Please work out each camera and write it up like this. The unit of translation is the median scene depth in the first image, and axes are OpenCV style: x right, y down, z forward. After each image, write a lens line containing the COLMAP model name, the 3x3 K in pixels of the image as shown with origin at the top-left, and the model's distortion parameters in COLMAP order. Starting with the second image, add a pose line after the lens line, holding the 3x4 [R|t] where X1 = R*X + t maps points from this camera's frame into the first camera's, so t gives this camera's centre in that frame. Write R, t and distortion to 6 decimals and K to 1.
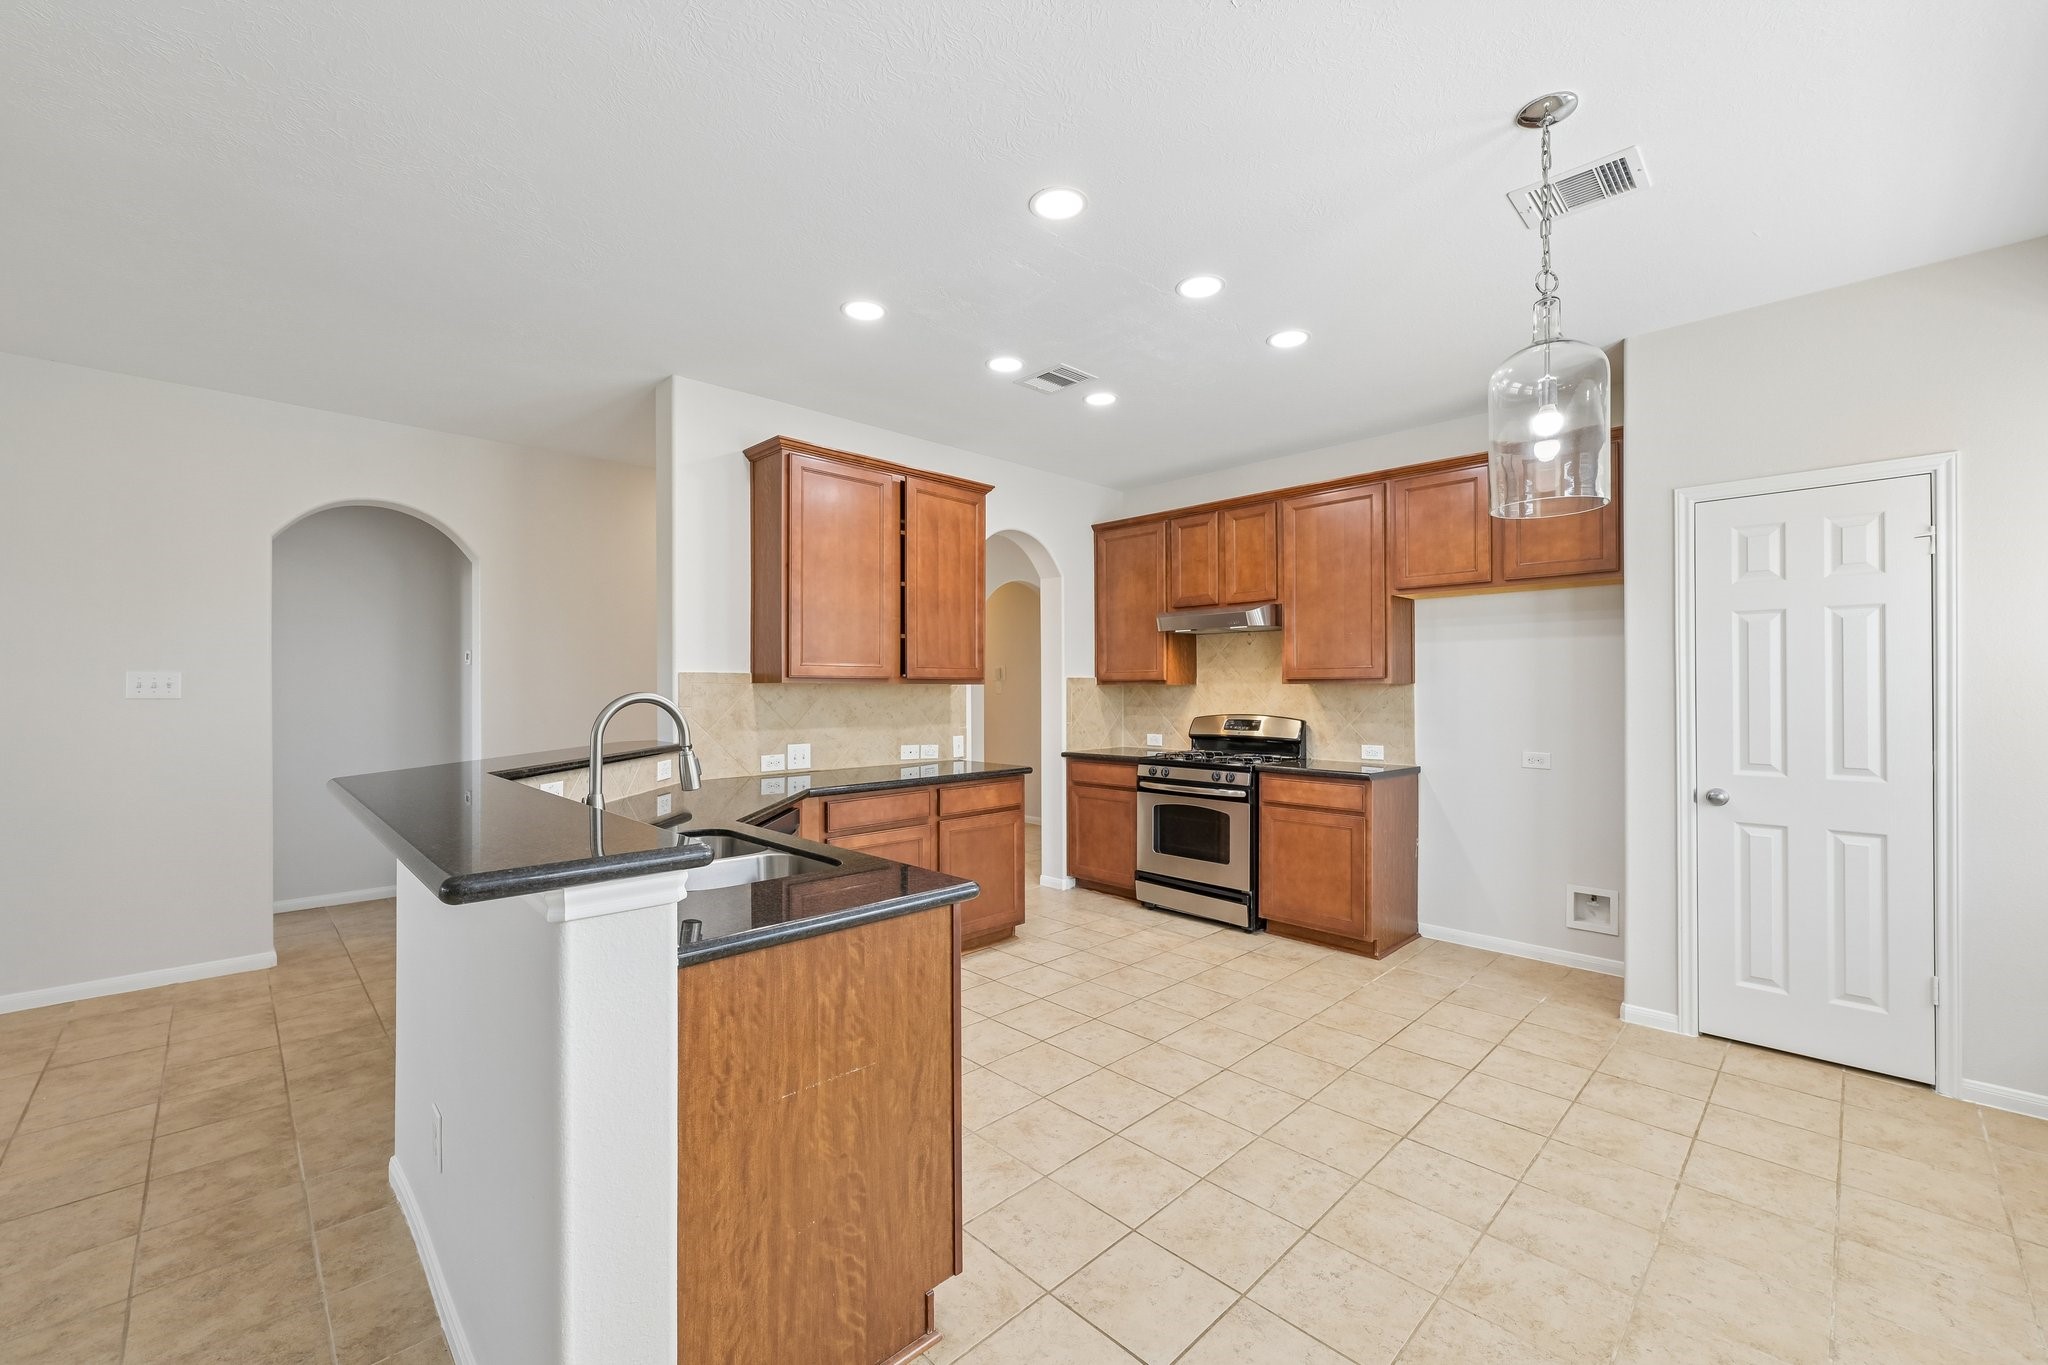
lens RADIAL K [[822.4, 0, 1023.9], [0, 822.4, 685.1], [0, 0, 1]] dist [-0.007008, 0.000357]
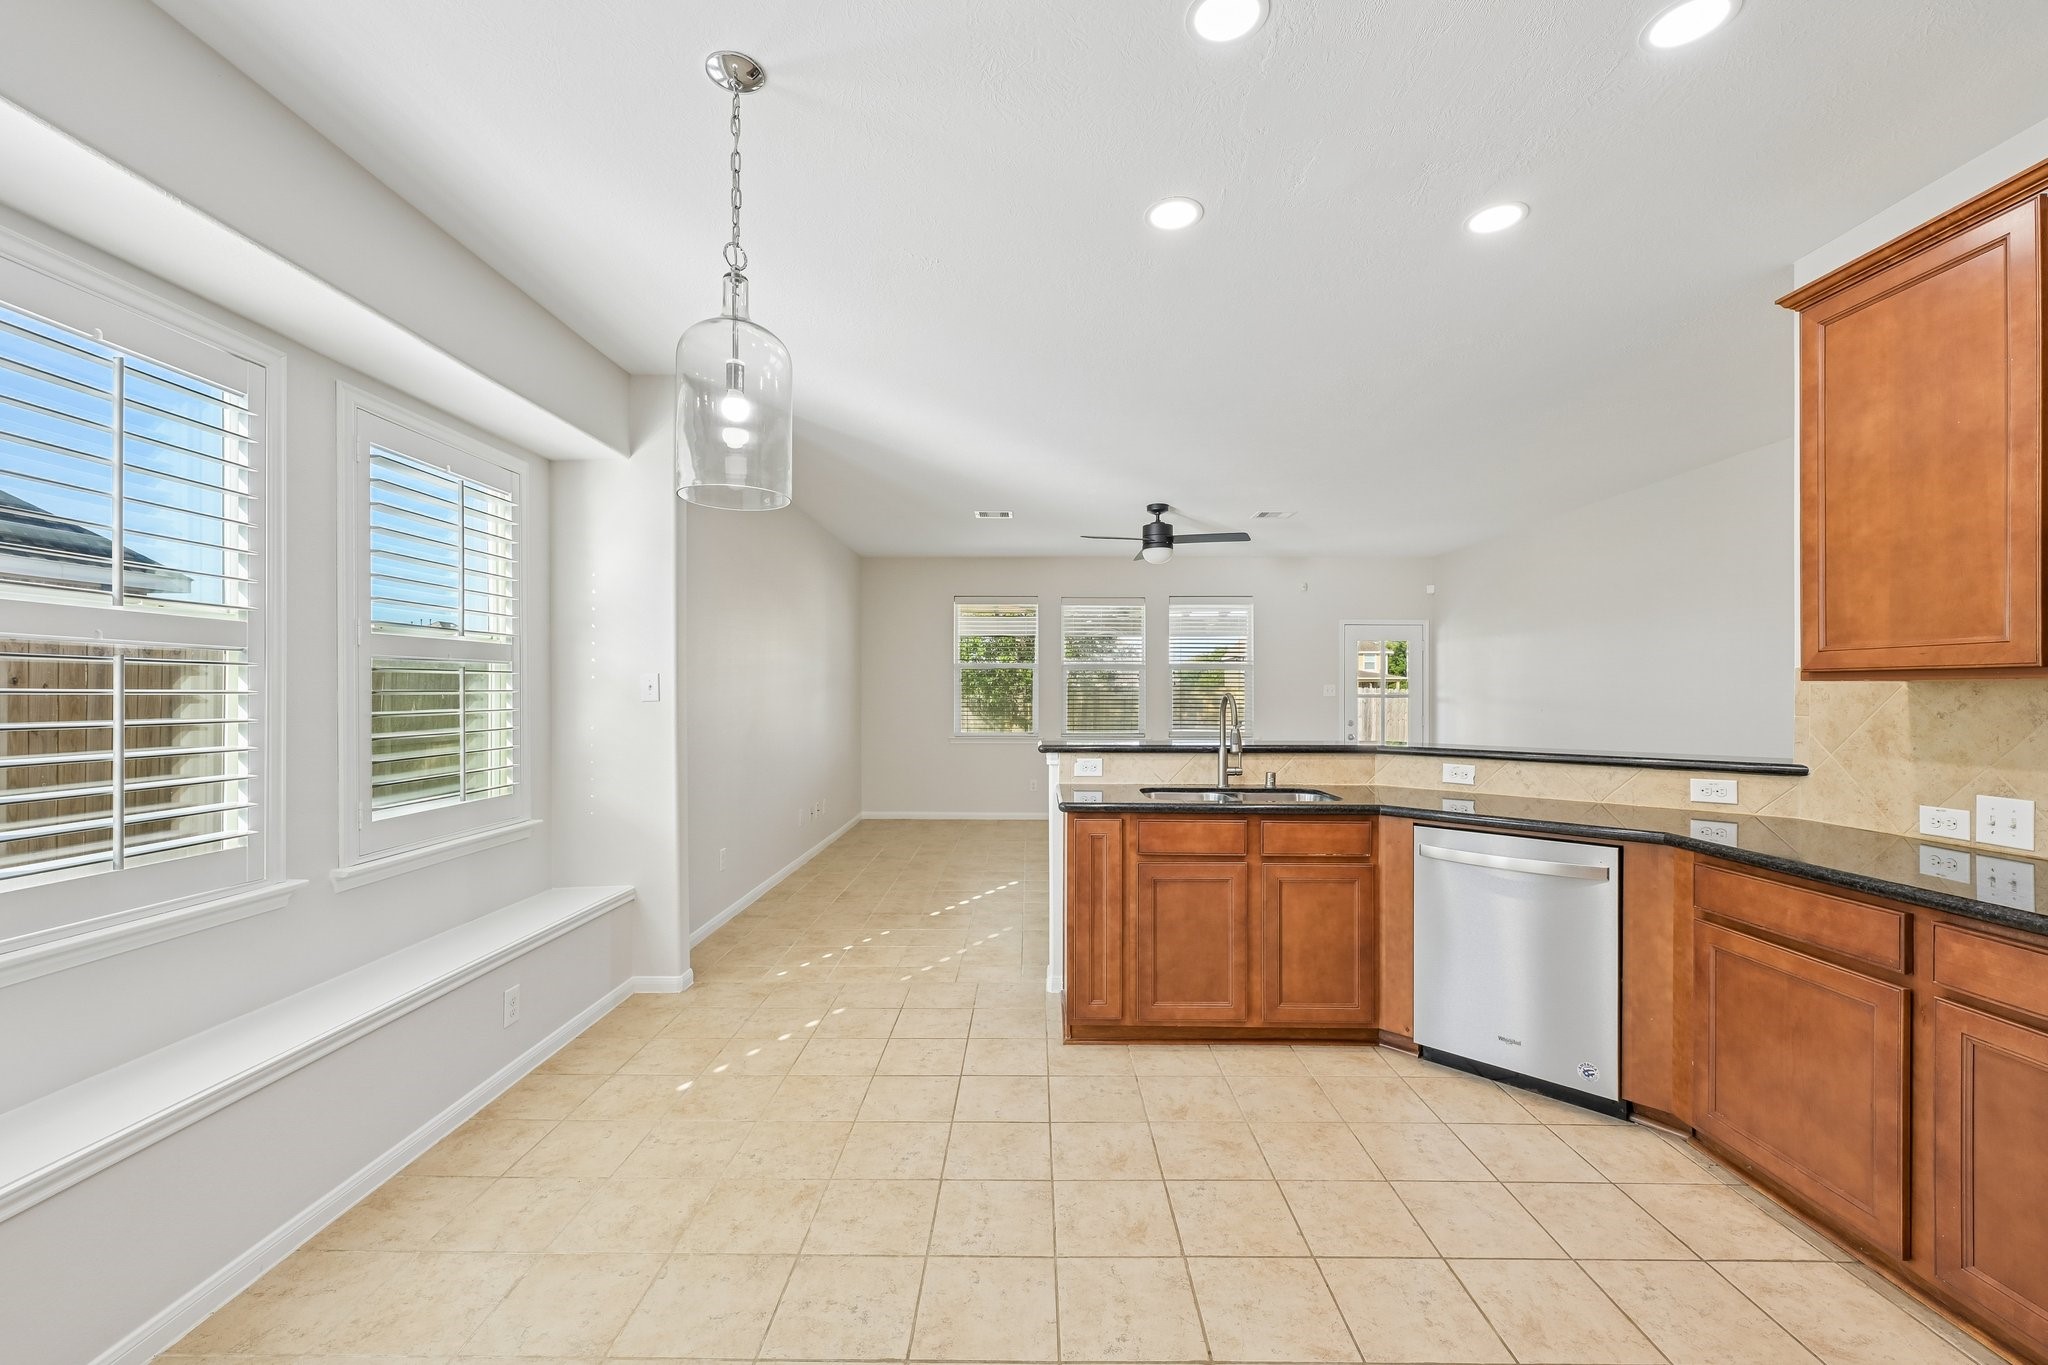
lens RADIAL K [[822.4, 0, 1017.6], [0, 822.4, 693.4], [0, 0, 1]] dist [-0.007008, 0.000357]
pose [[-0.714884, 0.002224, -0.699239, 0.539094], [0.003778, 0.999993, -0.000683, 0.004676], [0.699233, -0.003130, -0.714887, 0.960777]]
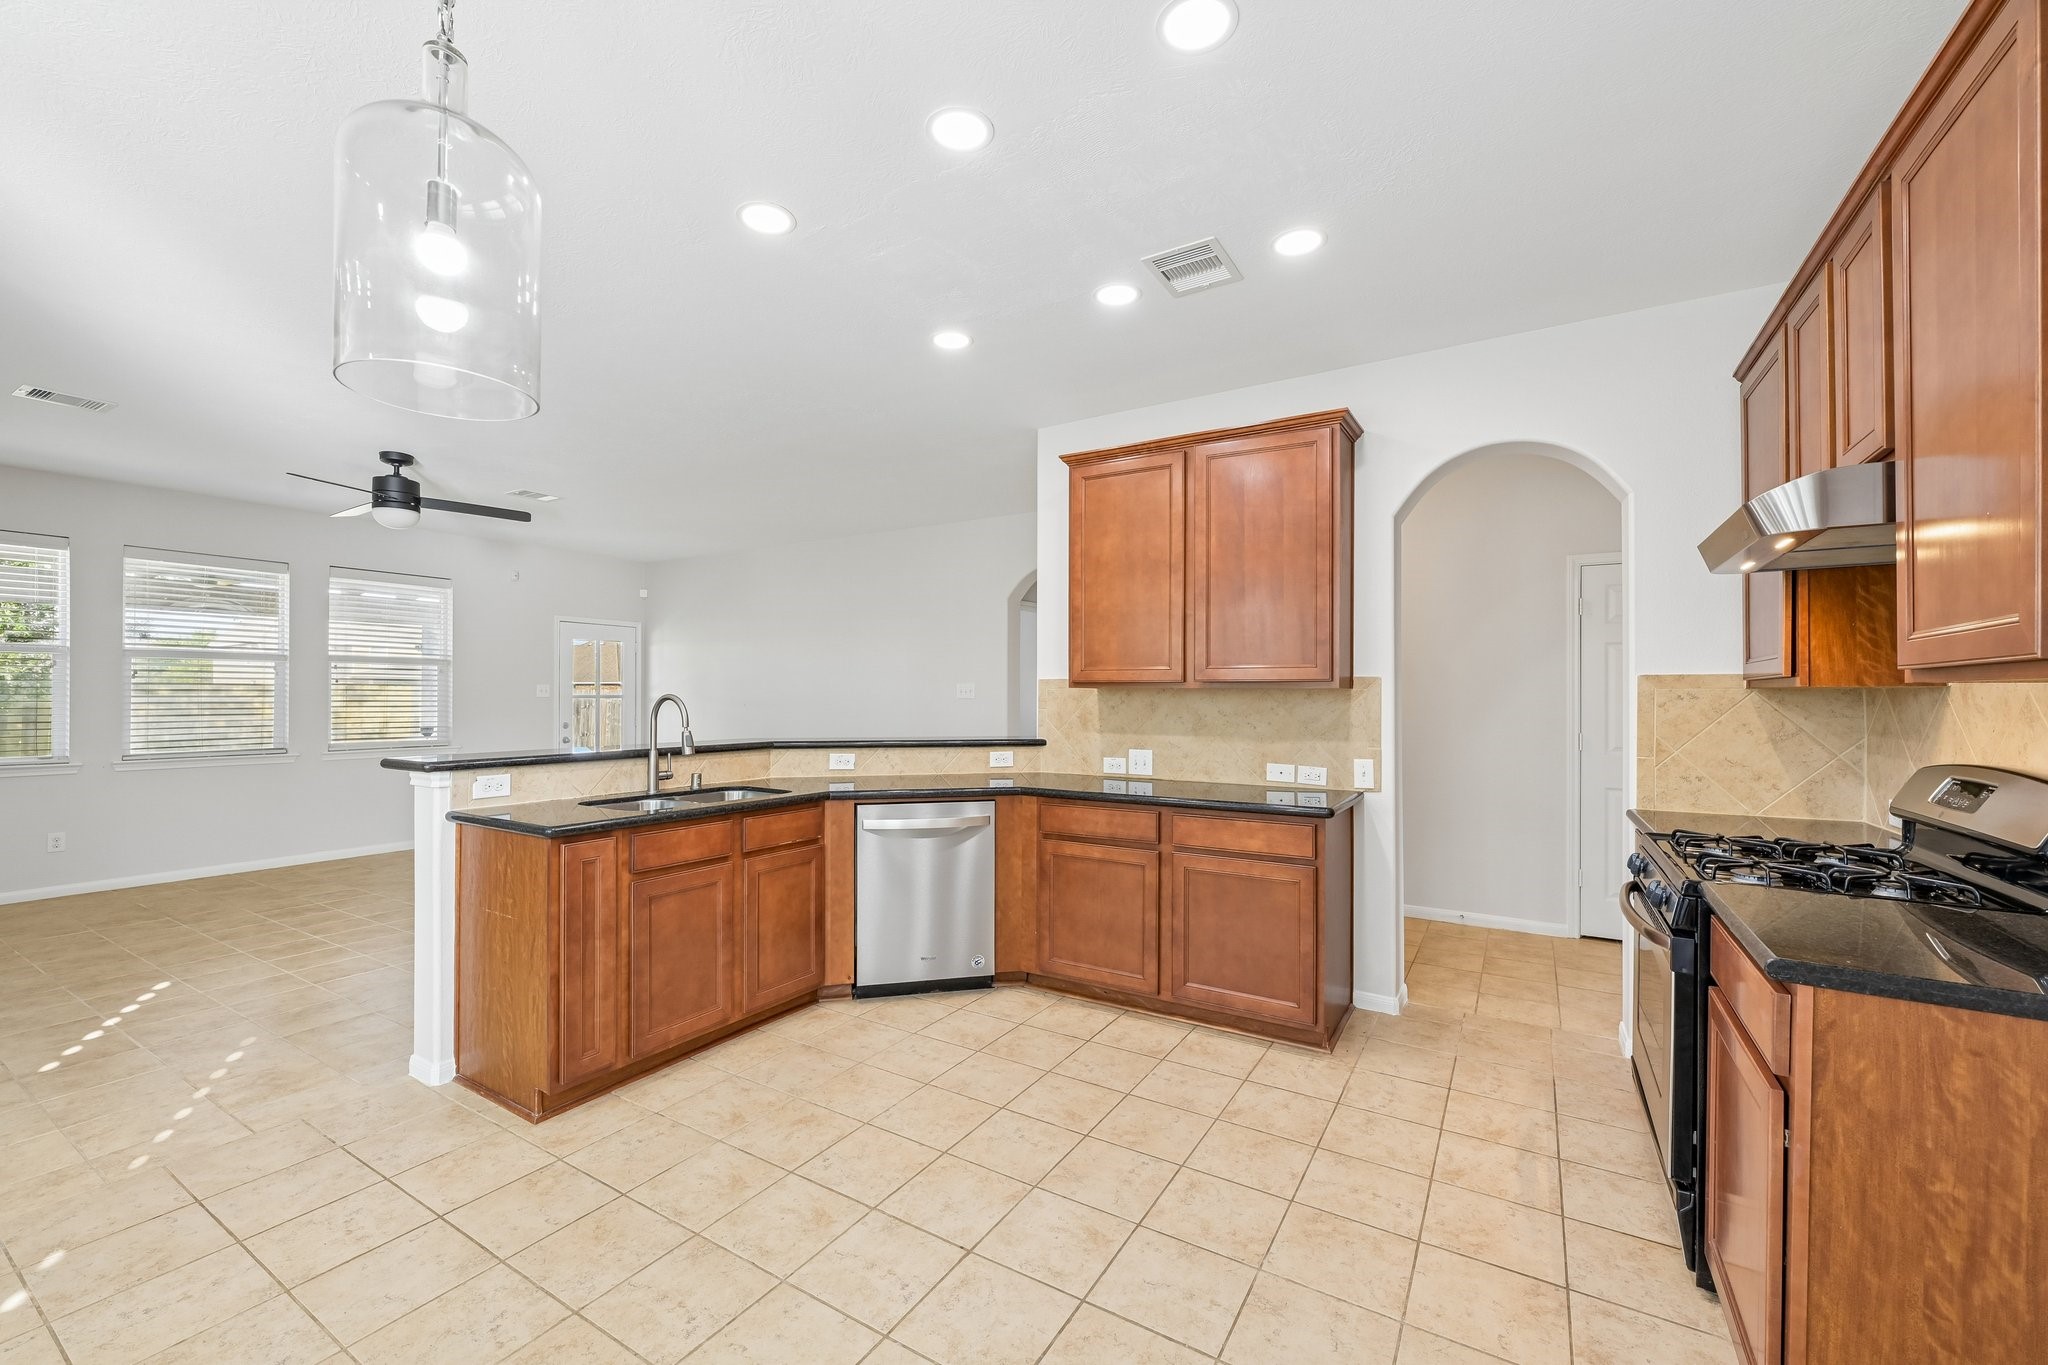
lens RADIAL K [[822.4, 0, 1025.1], [0, 822.4, 694.5], [0, 0, 1]] dist [-0.007008, 0.000357]
pose [[0.240951, 0.002478, -0.970534, 0.671485], [0.000445, 0.999996, 0.002664, 0.002737], [0.970537, -0.001074, 0.240949, 0.645794]]
